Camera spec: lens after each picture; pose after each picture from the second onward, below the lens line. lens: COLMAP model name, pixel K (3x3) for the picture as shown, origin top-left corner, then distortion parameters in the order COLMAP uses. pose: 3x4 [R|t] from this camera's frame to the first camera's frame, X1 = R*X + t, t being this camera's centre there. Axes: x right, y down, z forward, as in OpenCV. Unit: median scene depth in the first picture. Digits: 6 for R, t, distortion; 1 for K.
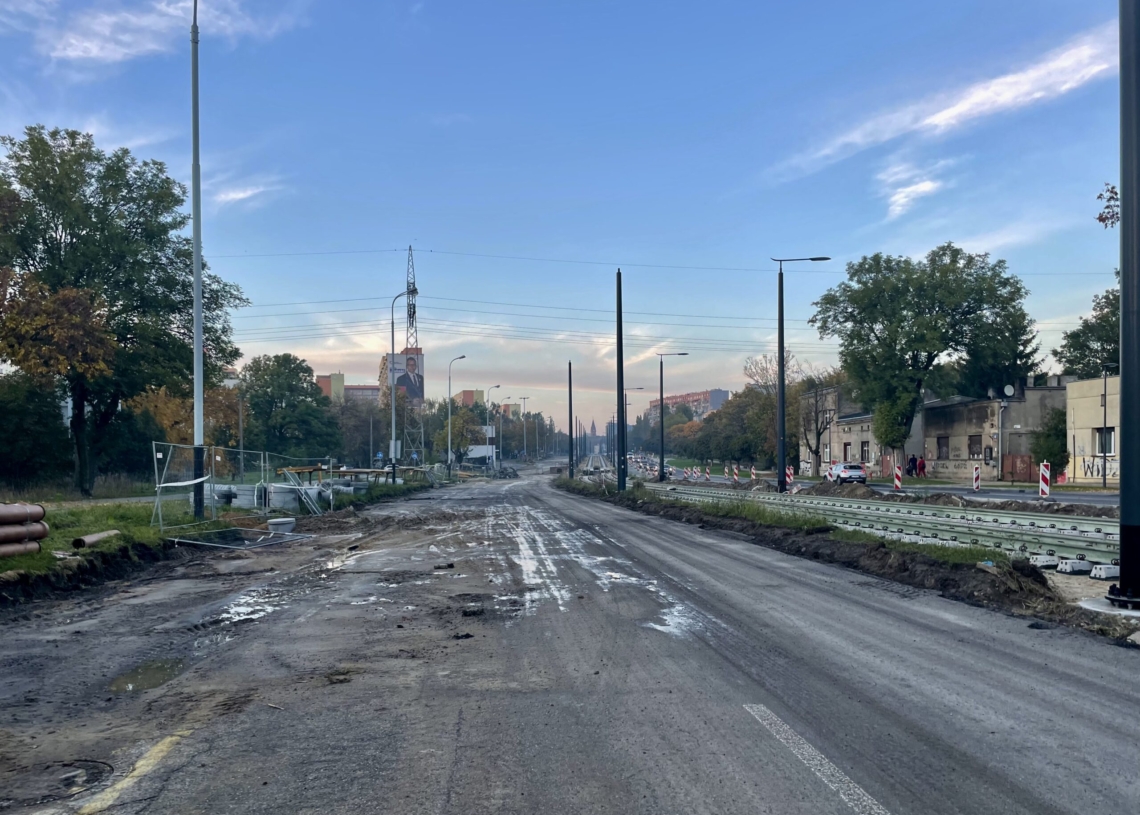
lens RADIAL K [[940.9, 0, 571.6], [0, 940.9, 485.4], [0, 0, 1]] dist [0.061136, -0.065528]
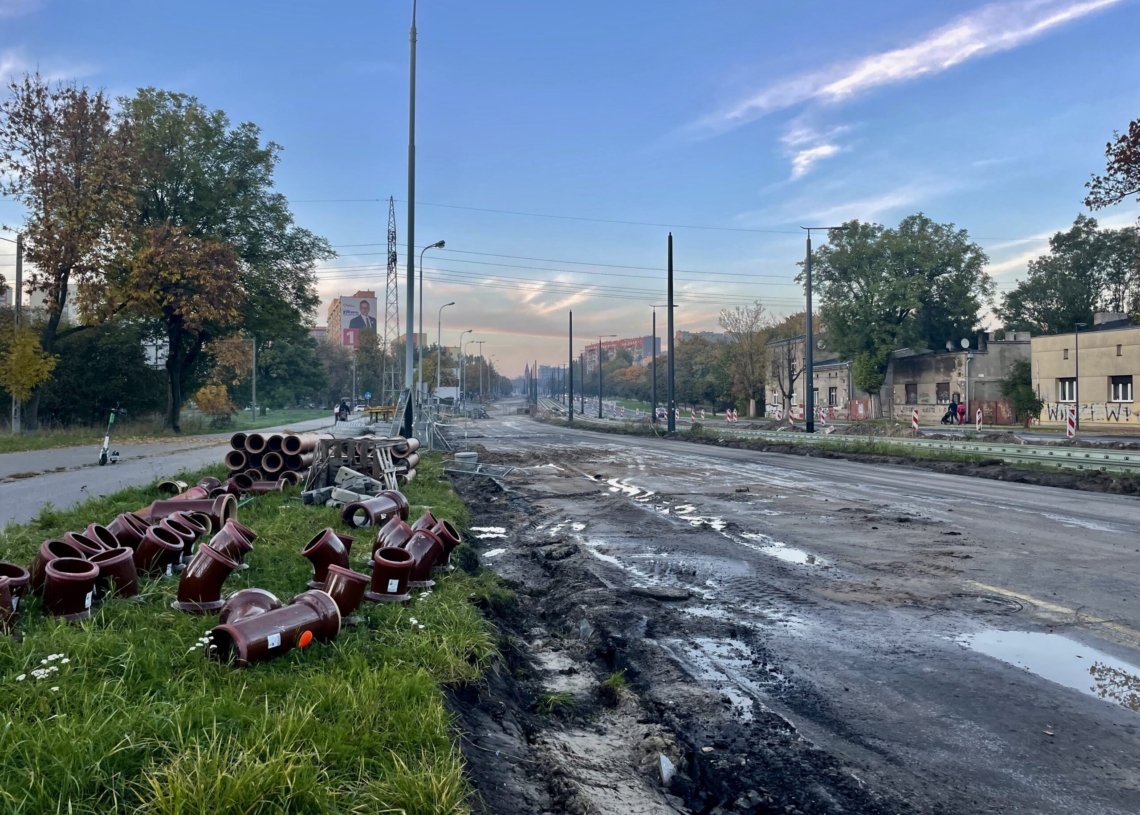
lens RADIAL K [[910.1, 0, 579.8], [0, 910.1, 402.2], [0, 0, 1]] dist [0.086964, -0.117461]
pose [[0.995282, 0.008071, 0.096684, -0.104290], [-0.005535, 0.999634, -0.026473, 0.001405], [-0.096862, 0.025813, 0.994963, -0.044607]]
